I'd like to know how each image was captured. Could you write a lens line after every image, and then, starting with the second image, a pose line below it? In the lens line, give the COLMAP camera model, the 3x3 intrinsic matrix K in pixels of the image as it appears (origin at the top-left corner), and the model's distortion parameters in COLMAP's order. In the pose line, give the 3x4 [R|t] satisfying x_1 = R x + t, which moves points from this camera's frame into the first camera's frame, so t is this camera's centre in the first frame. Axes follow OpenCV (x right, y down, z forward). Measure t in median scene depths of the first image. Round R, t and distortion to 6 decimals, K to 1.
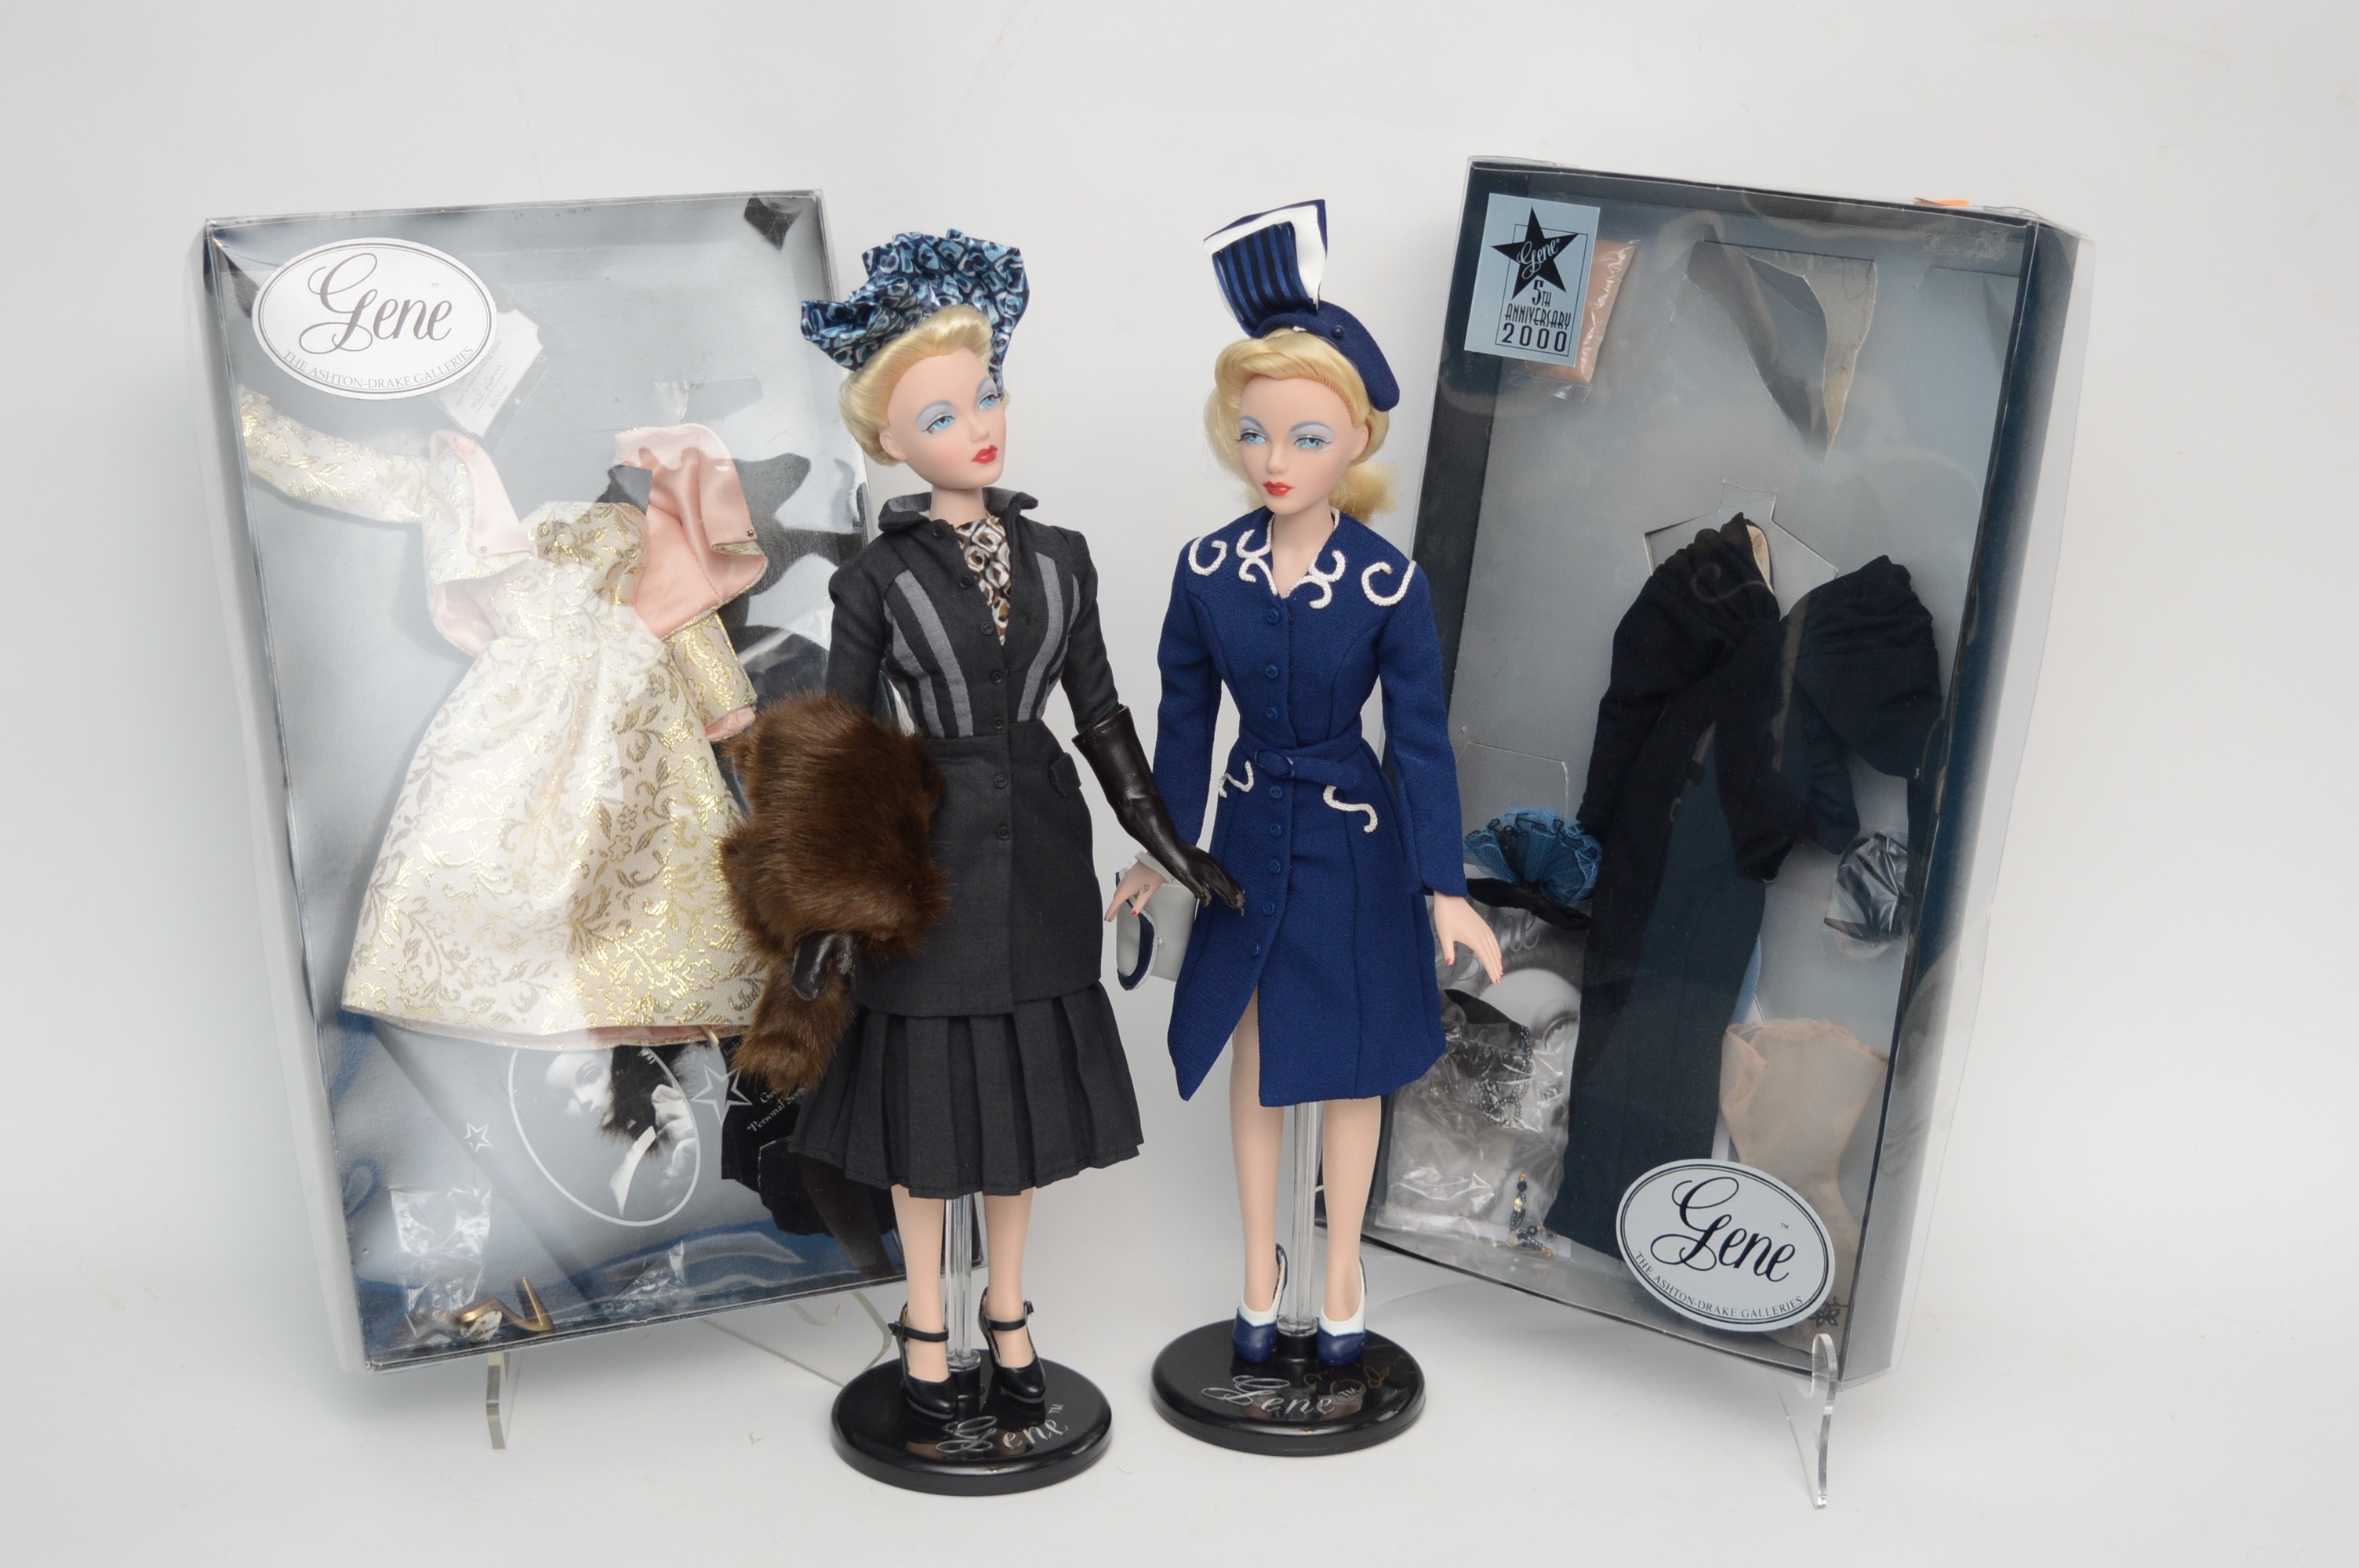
lens RADIAL K [[3780.9, 0, 1177.5], [0, 3780.9, 795.3], [0, 0, 1]] dist [-0.032517, 0.000000]
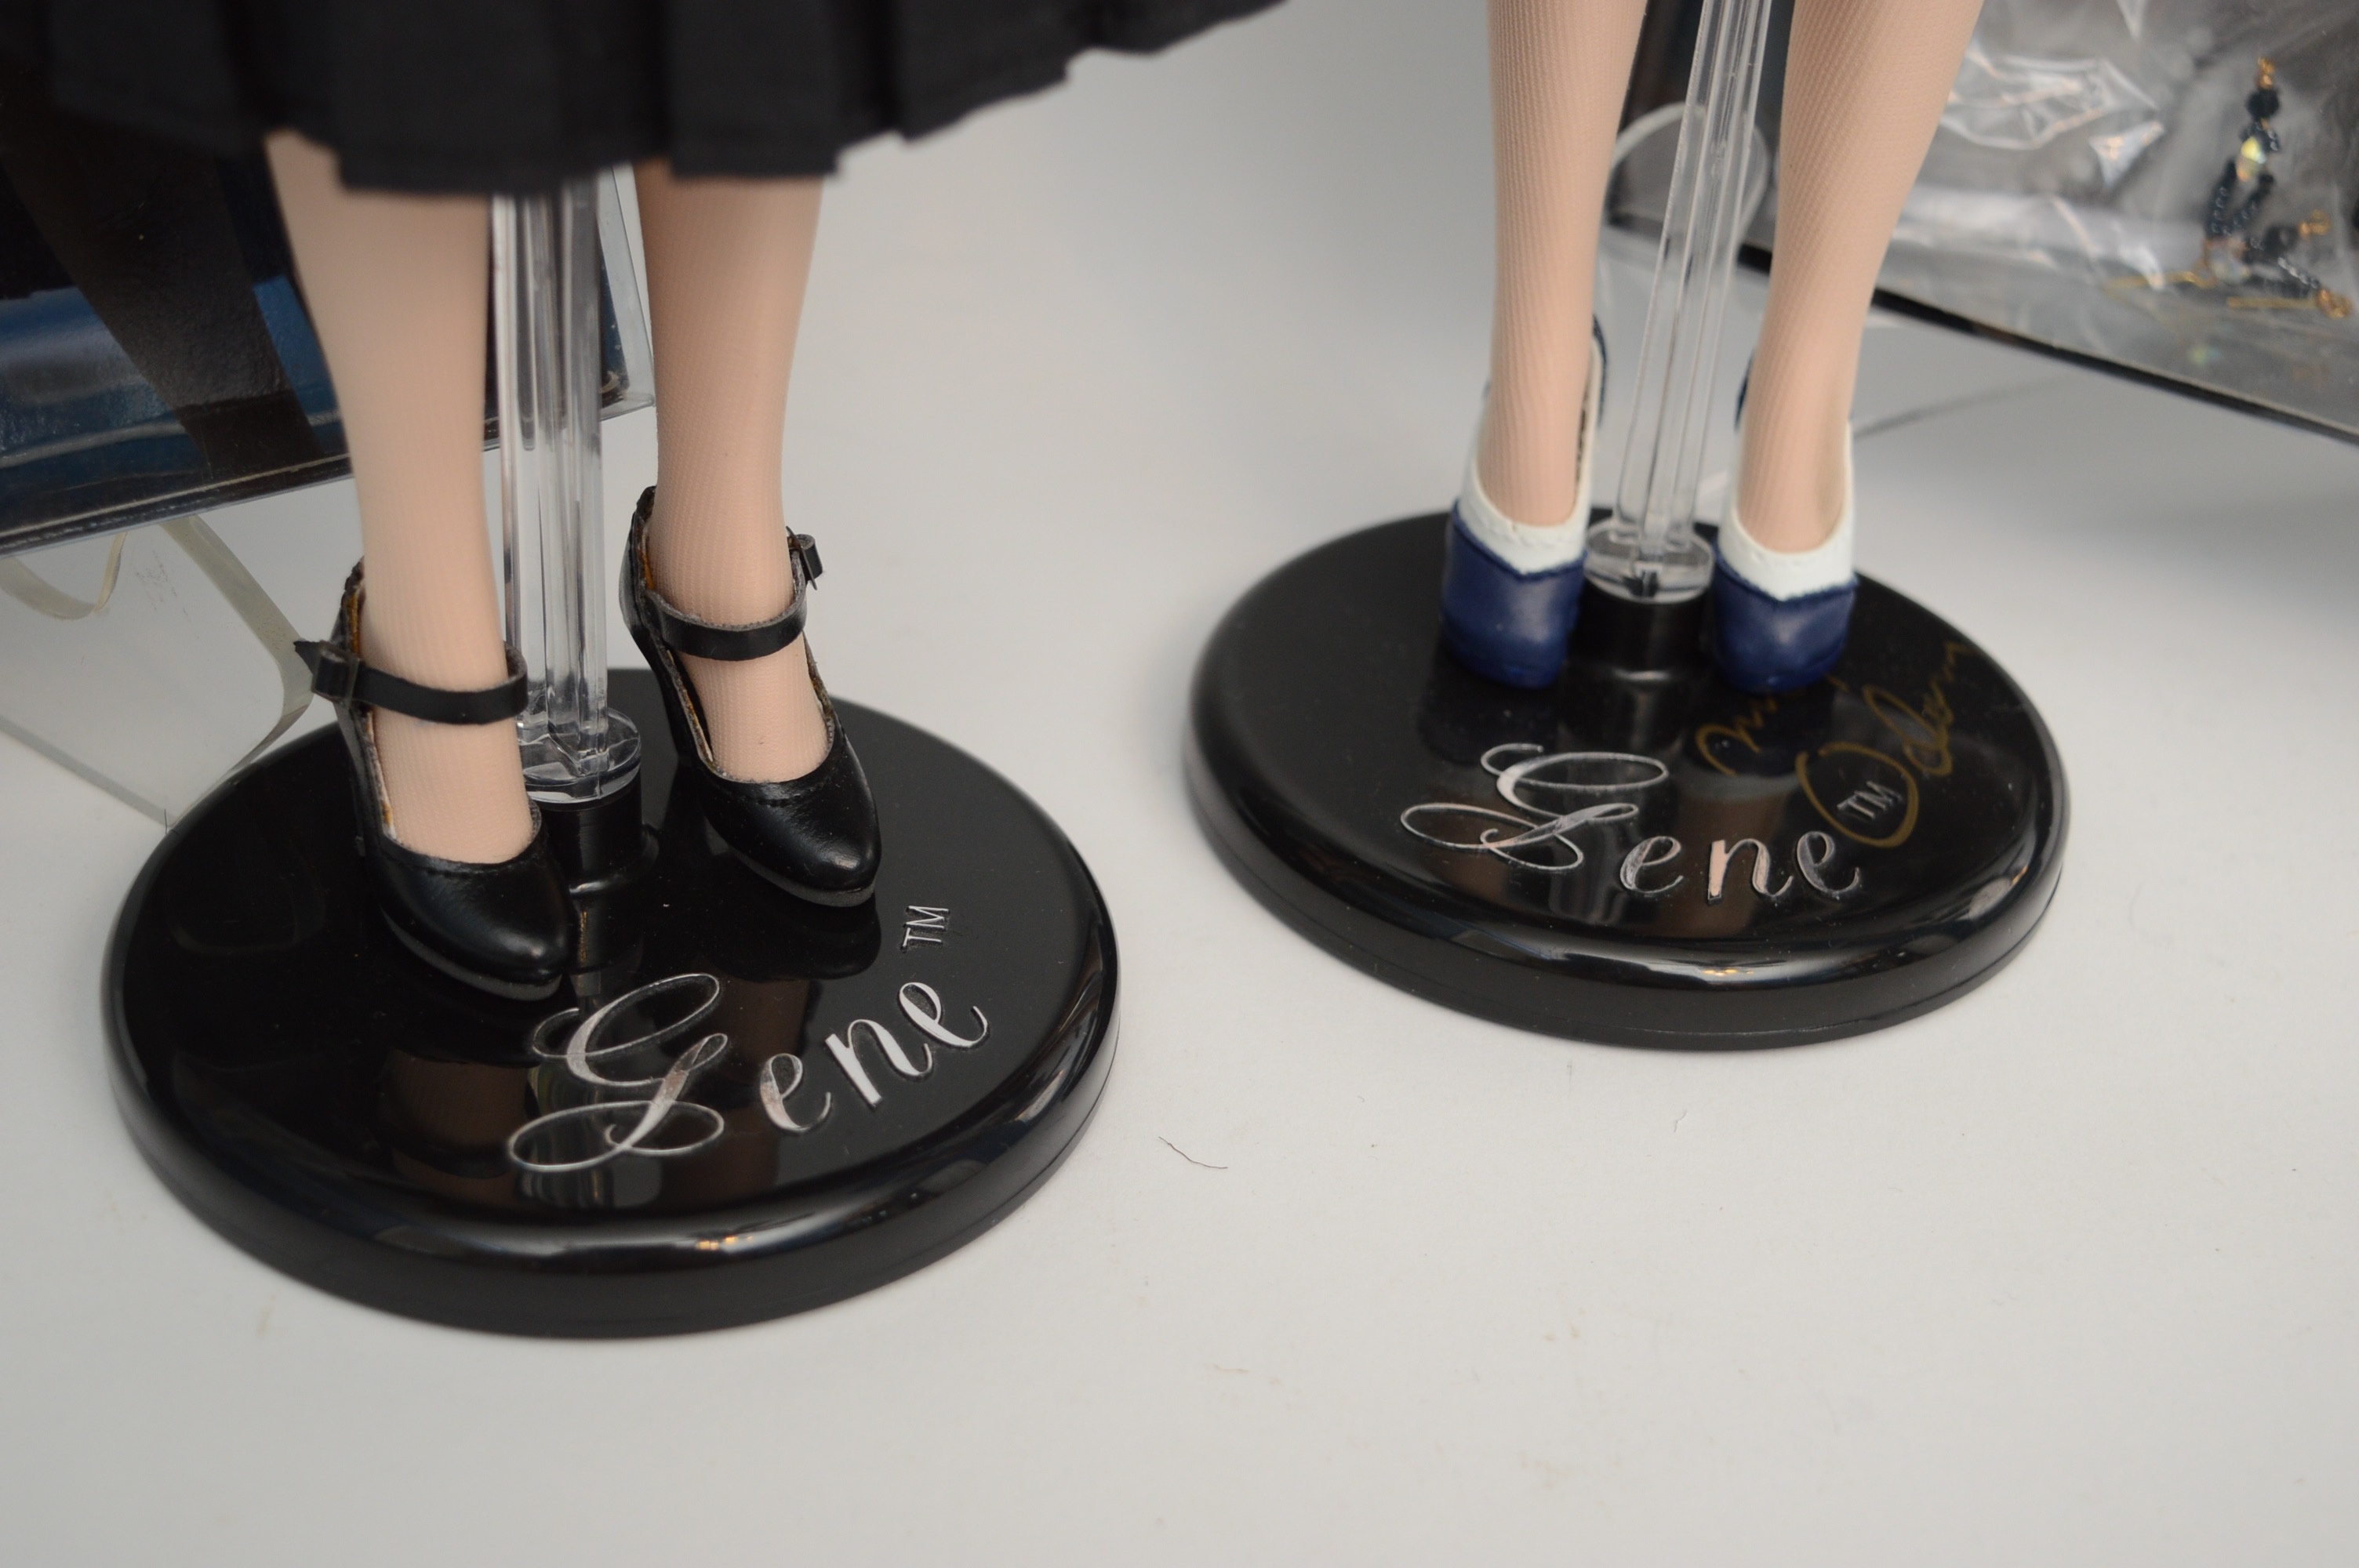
lens RADIAL K [[3460.7, 0, 1162.1], [0, 3460.7, 779.2], [0, 0, 1]] dist [-0.034828, 0.000000]
pose [[0.989745, -0.036986, 0.137976, -0.050563], [-0.005866, 0.954561, 0.297957, 0.076091], [-0.142727, -0.295711, 0.944555, 0.766919]]
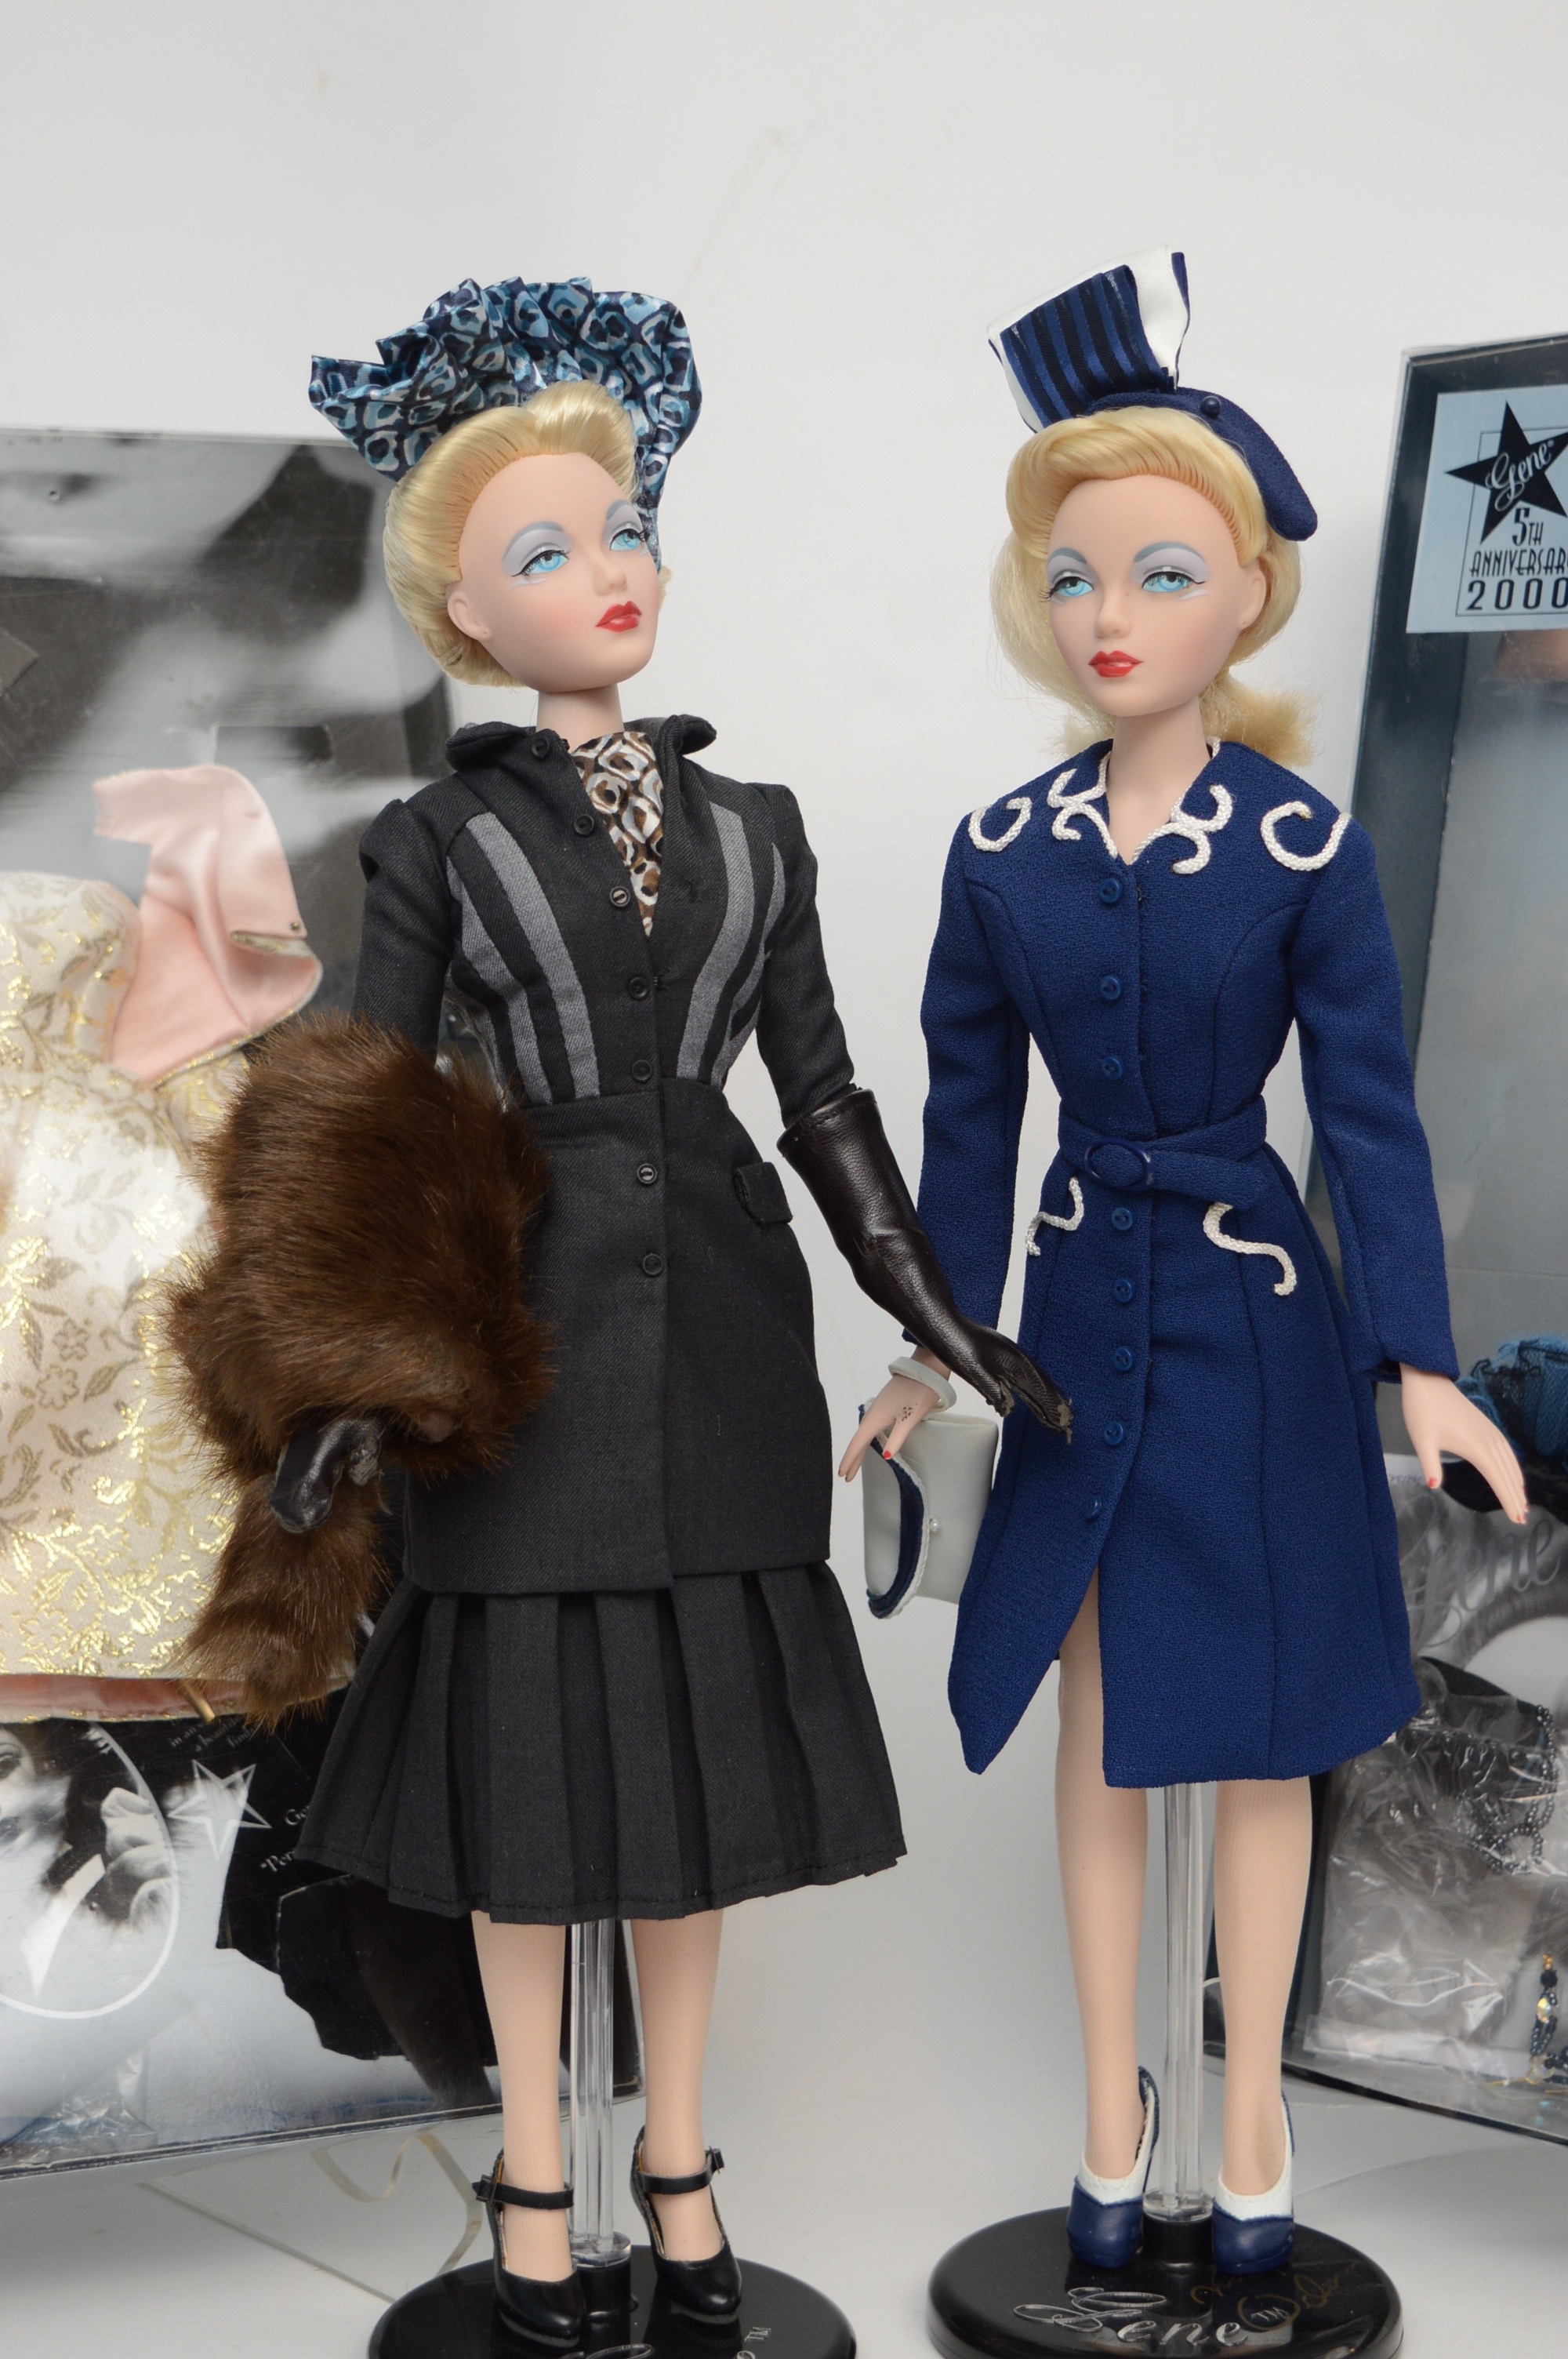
lens RADIAL K [[3780.9, 0, 794.1], [0, 3780.9, 1160.7], [0, 0, 1]] dist [-0.032517, 0.000000]
pose [[0.997962, -0.013511, -0.062360, 0.011529], [-0.000053, 0.977148, -0.212561, 0.111550], [0.063807, 0.212131, 0.975156, 0.410041]]
